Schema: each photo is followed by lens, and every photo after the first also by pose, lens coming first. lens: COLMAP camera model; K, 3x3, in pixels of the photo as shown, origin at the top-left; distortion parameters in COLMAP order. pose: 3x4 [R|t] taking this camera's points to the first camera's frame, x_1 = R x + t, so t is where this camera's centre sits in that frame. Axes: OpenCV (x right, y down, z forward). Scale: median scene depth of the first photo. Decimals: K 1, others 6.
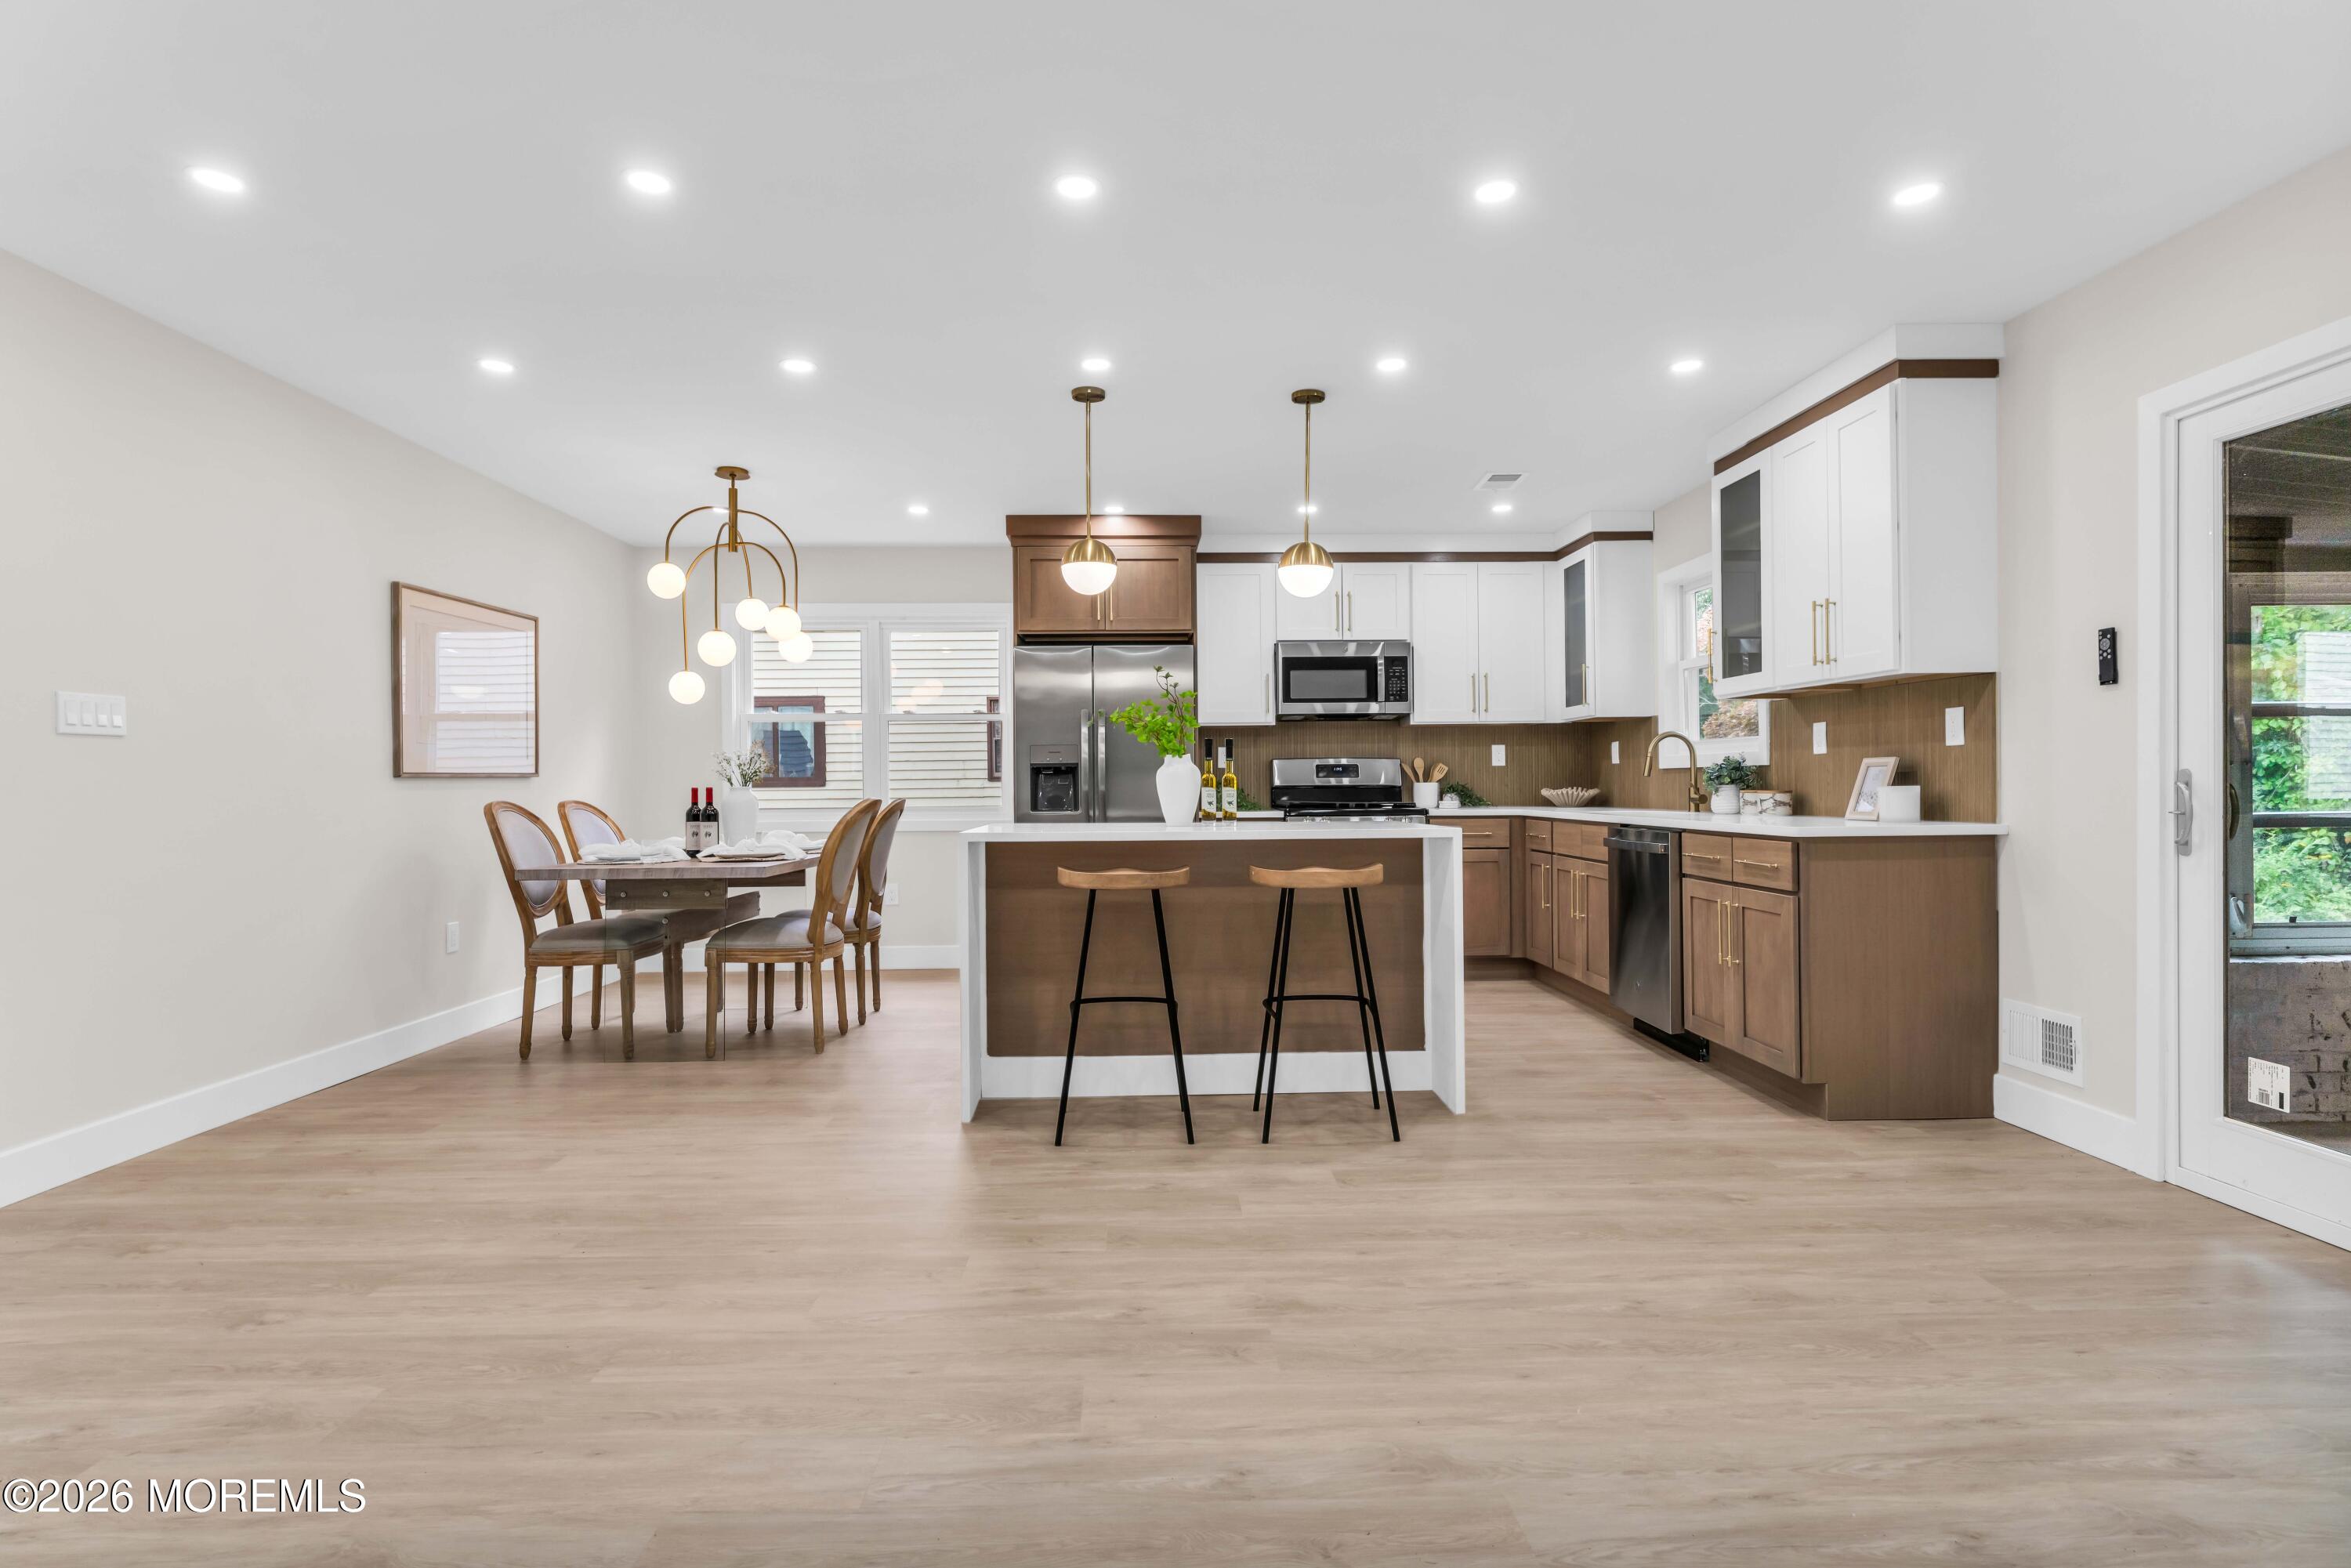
lens RADIAL K [[1145.0, 0, 1171.1], [0, 1145.0, 785.1], [0, 0, 1]] dist [-0.003829, -0.000745]
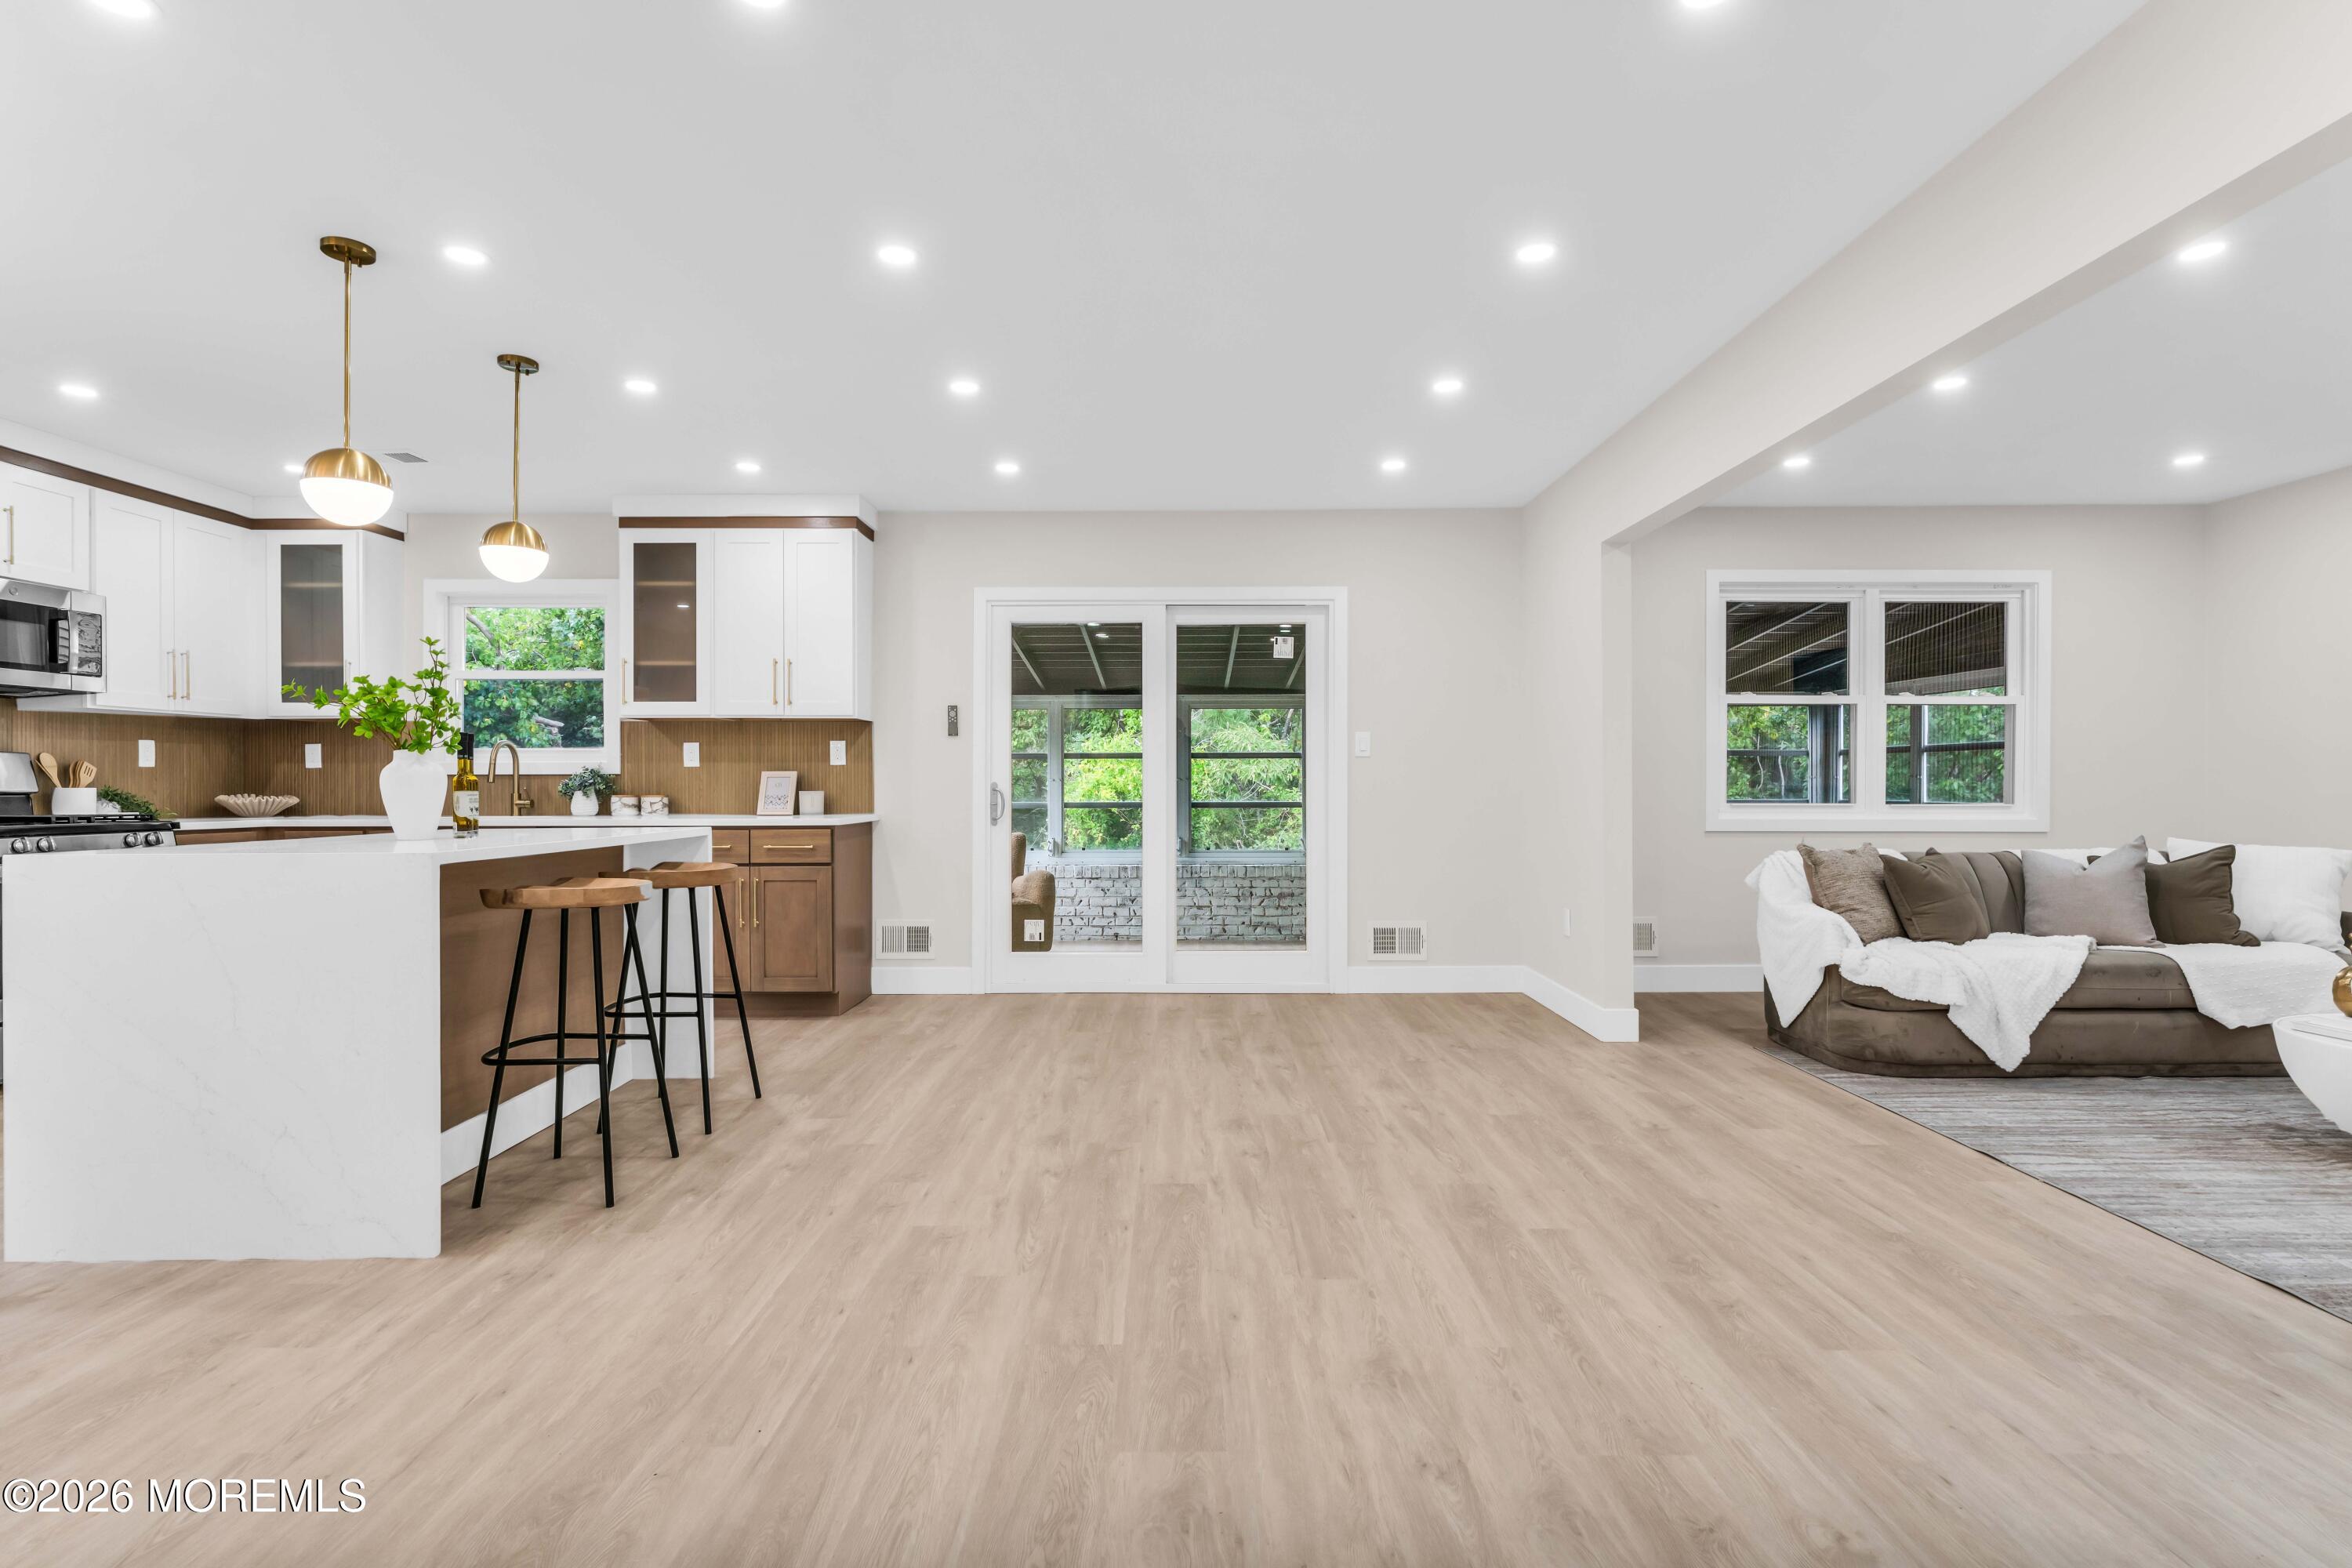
lens RADIAL K [[1136.5, 0, 1171.0], [0, 1136.5, 786.9], [0, 0, 1]] dist [-0.002937, -0.000347]
pose [[0.028838, 0.005869, 0.999567, -0.691758], [0.002218, 0.999980, -0.005936, 0.004433], [-0.999582, 0.002388, 0.028824, 0.407994]]
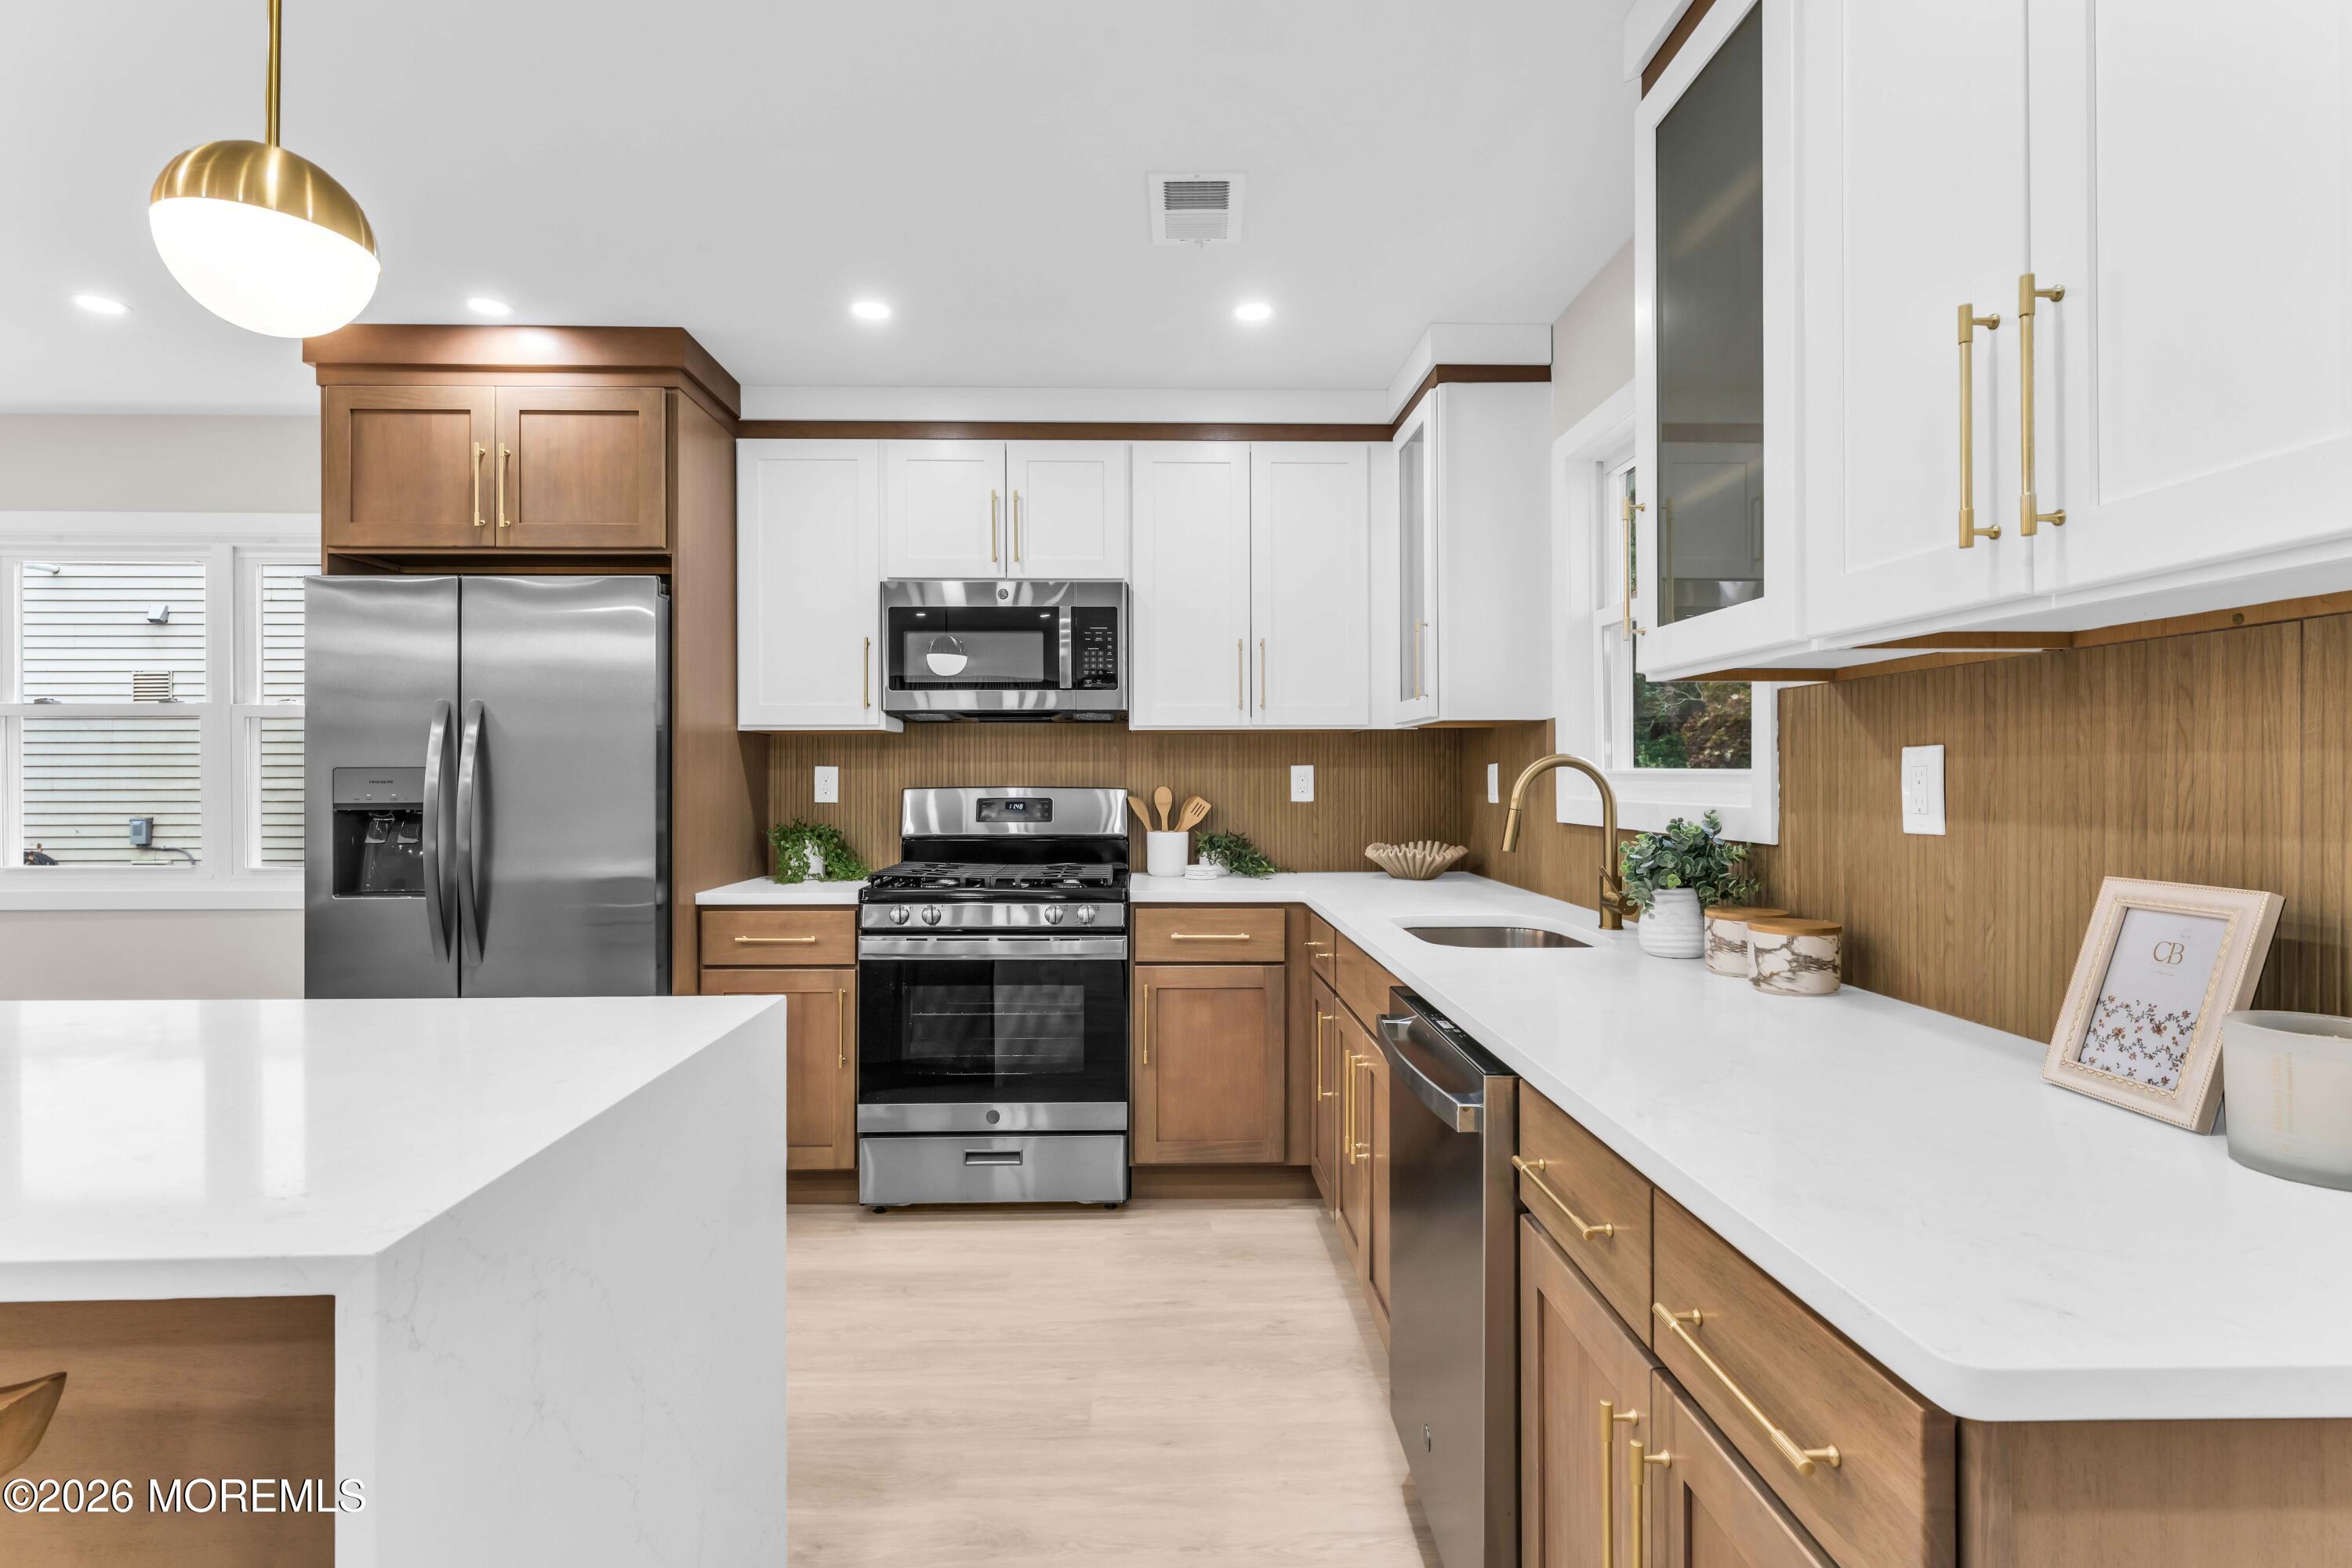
lens RADIAL K [[1128.0, 0, 1168.0], [0, 1128.0, 778.0], [0, 0, 1]] dist [-0.001052, -0.000423]
pose [[0.999971, 0.007290, -0.001999, 0.323139], [-0.007289, 0.999973, 0.000546, -0.042316], [0.002003, -0.000531, 0.999998, 0.630271]]
